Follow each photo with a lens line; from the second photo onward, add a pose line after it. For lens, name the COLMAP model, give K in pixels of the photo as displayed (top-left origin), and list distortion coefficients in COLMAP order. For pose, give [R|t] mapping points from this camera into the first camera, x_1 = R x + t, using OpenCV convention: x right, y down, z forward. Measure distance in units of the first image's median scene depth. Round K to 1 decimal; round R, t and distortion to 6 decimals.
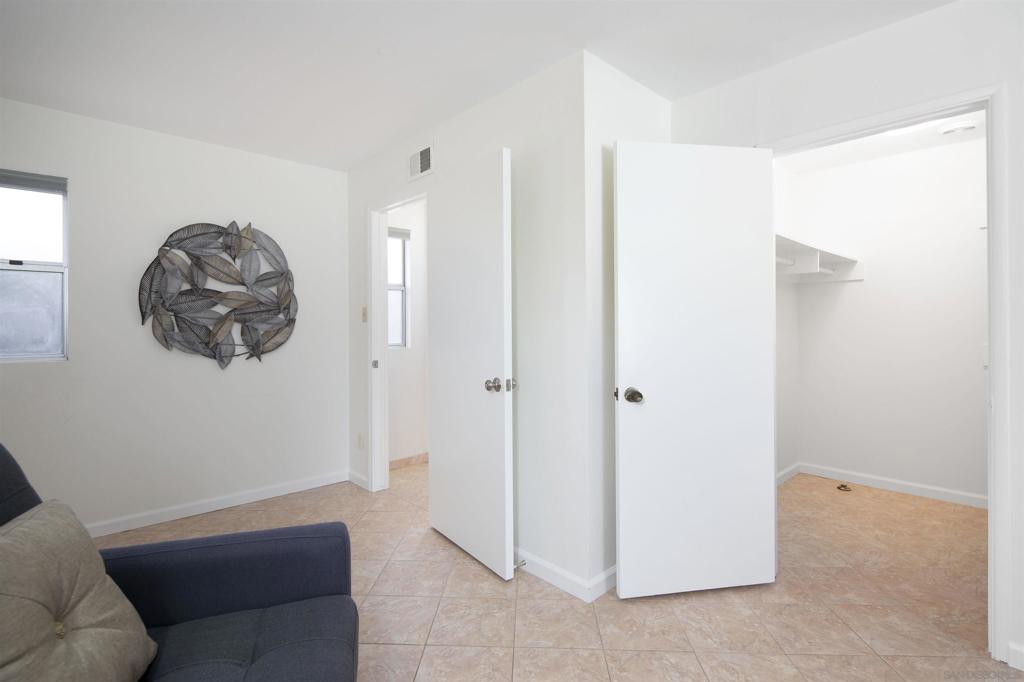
lens RADIAL K [[494.2, 0, 510.2], [0, 494.2, 332.3], [0, 0, 1]] dist [-0.000592, -0.000647]
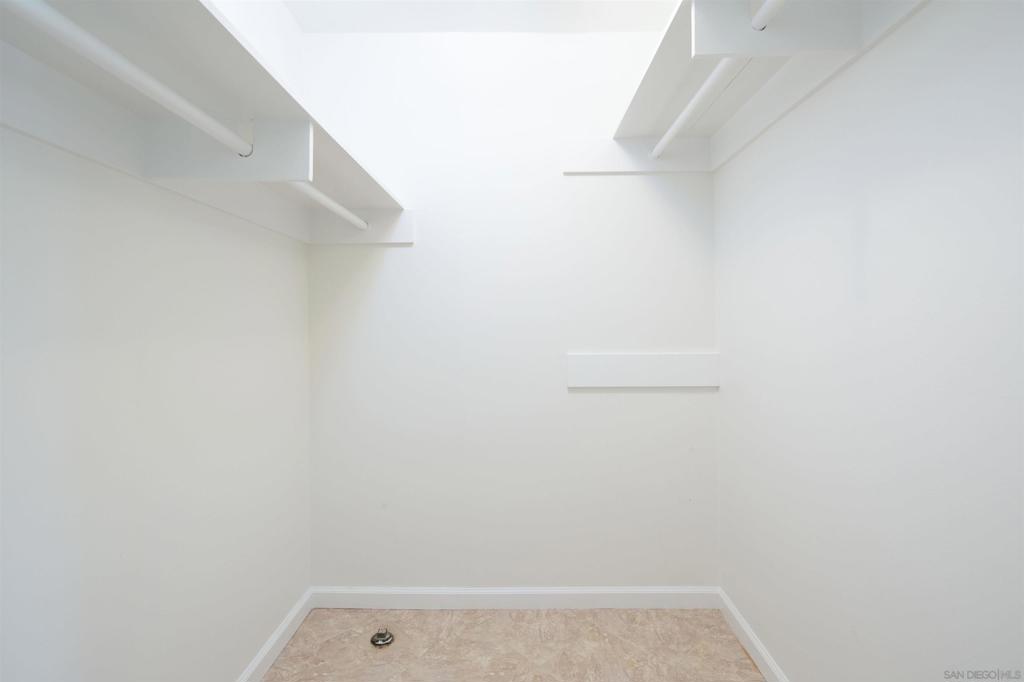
lens RADIAL K [[494.2, 0, 510.2], [0, 494.2, 332.3], [0, 0, 1]] dist [-0.000592, -0.000647]
pose [[0.691604, -0.003329, 0.722269, 0.379290], [0.003594, 0.999993, 0.001168, -0.005017], [-0.722268, 0.001787, 0.691611, 0.522189]]
